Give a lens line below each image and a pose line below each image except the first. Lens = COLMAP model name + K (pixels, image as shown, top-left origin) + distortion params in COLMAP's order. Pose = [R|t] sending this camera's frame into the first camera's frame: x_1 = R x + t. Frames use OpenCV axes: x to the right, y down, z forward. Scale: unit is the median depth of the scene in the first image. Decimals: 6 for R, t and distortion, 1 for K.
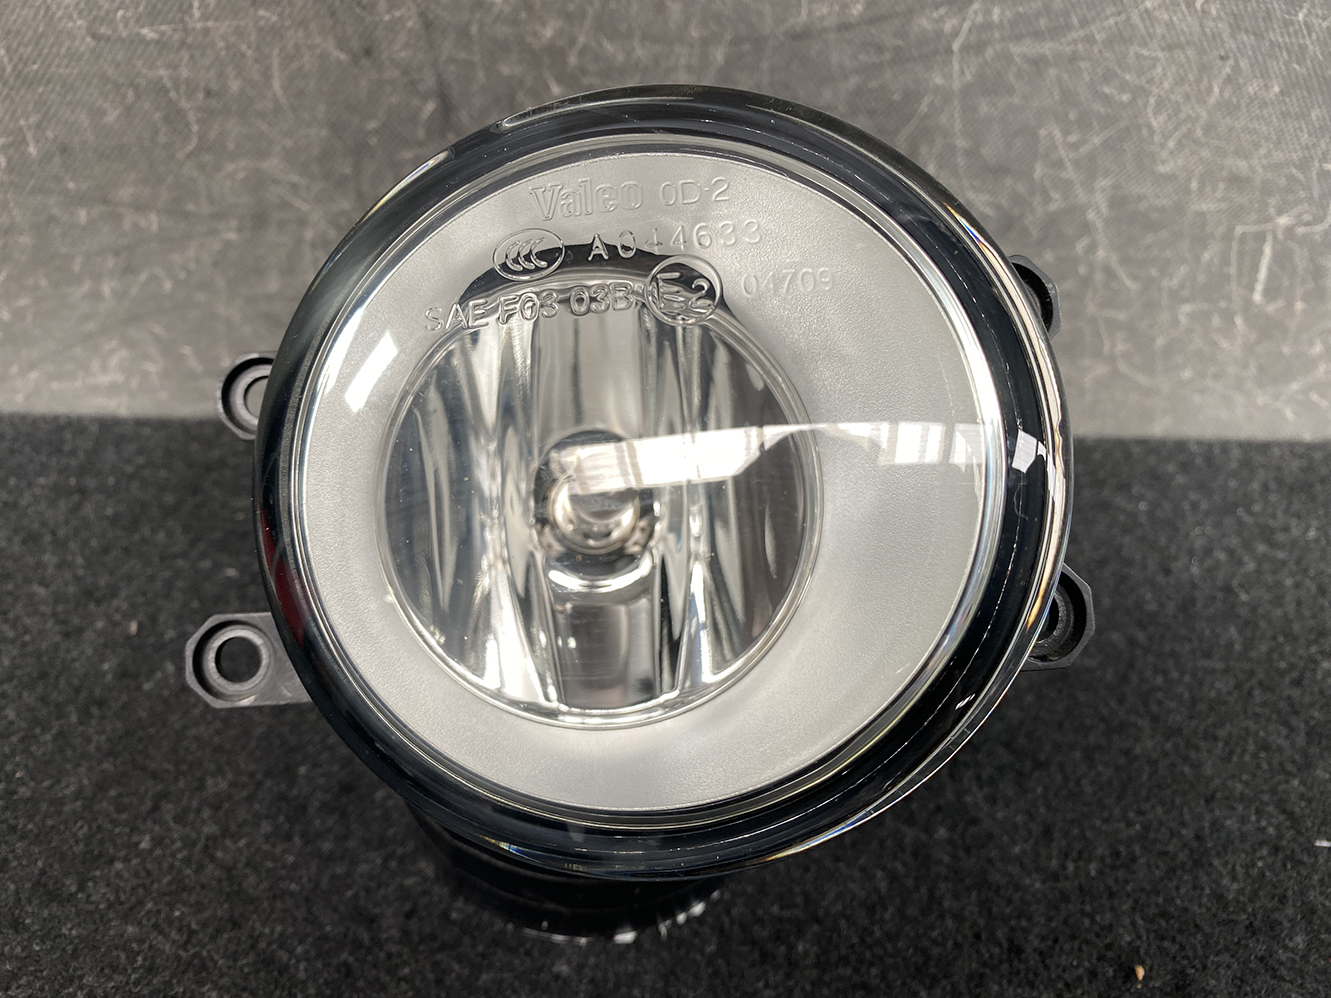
lens RADIAL K [[1042.7, 0, 657.3], [0, 1042.7, 487.3], [0, 0, 1]] dist [-0.047034, 0.039011]
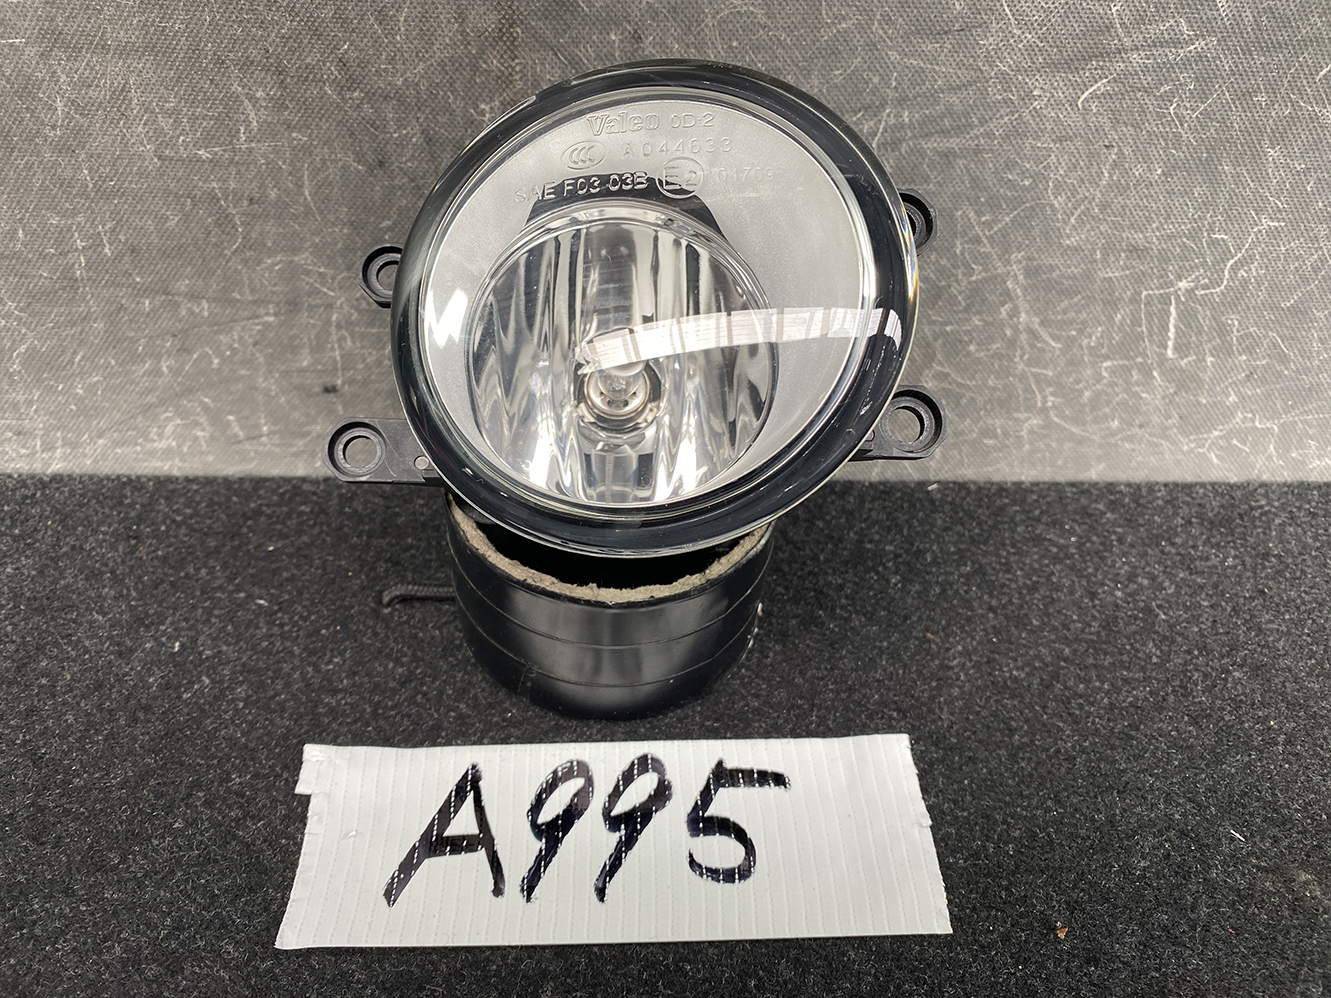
lens RADIAL K [[1031.7, 0, 666.8], [0, 1031.7, 489.4], [0, 0, 1]] dist [-0.050849, 0.051181]
pose [[0.999106, -0.017890, -0.038298, 0.085385], [0.014043, 0.995043, -0.098452, 0.074543], [0.039870, 0.097826, 0.994405, -0.130378]]
